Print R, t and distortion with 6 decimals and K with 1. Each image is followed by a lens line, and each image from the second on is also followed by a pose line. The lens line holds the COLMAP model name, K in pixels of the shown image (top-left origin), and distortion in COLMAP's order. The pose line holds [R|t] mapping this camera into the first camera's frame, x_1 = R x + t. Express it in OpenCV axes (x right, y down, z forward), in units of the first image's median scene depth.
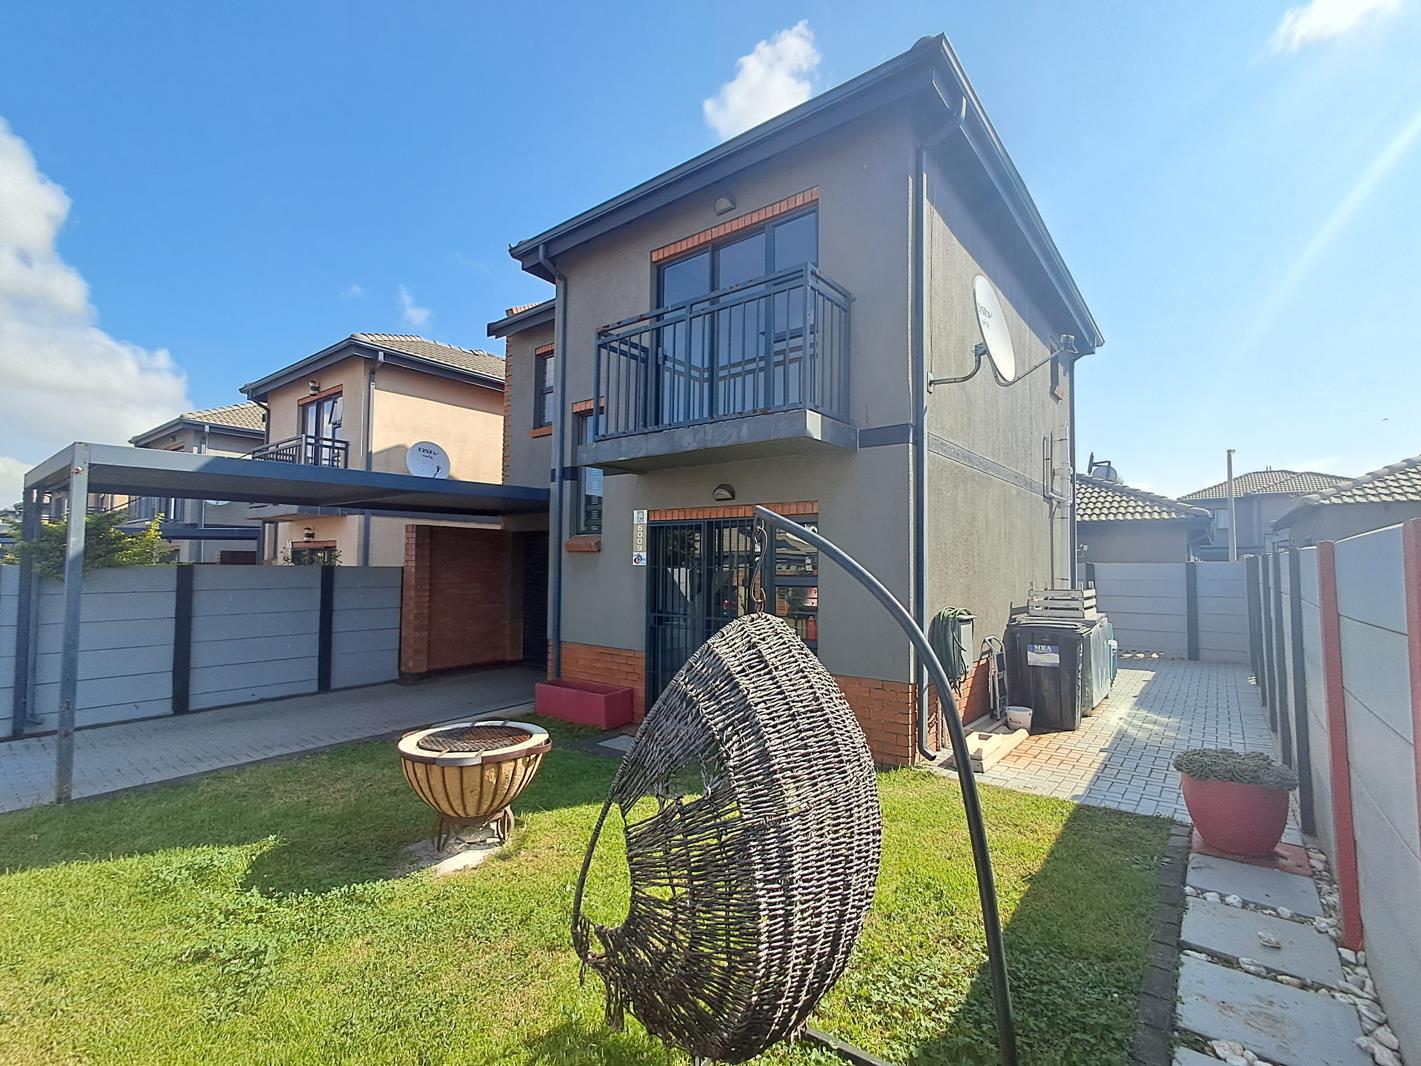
lens RADIAL K [[649.8, 0, 710.4], [0, 649.8, 535.1], [0, 0, 1]] dist [-0.001673, -0.000092]
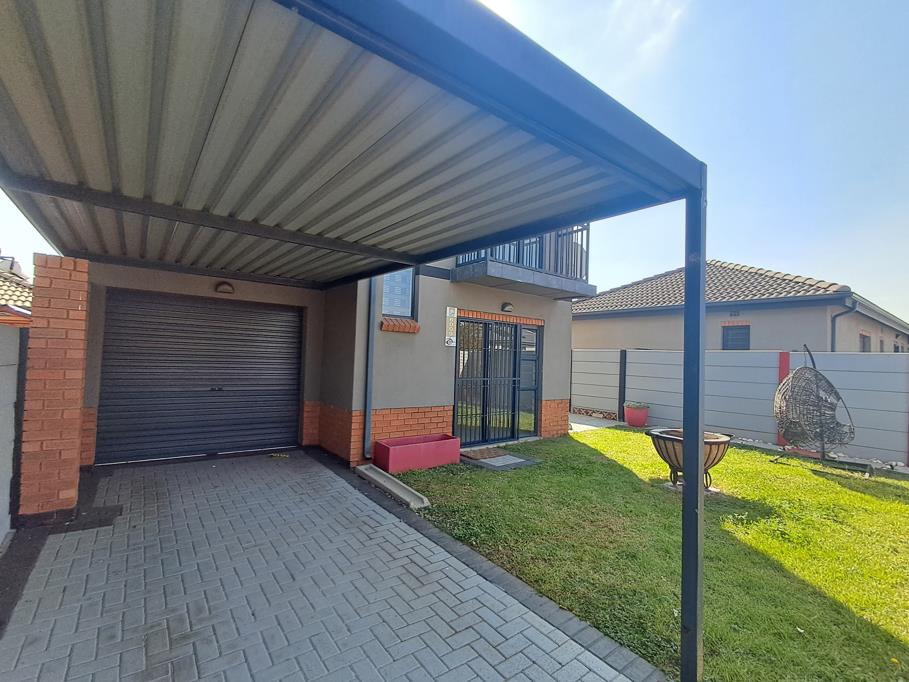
lens RADIAL K [[415.7, 0, 454.5], [0, 415.7, 340.4], [0, 0, 1]] dist [-0.001673, -0.000092]
pose [[0.244986, 0.034406, 0.968916, -0.989690], [-0.086969, 0.996121, -0.013382, 0.045869], [-0.965618, -0.080987, 0.247028, 0.765532]]
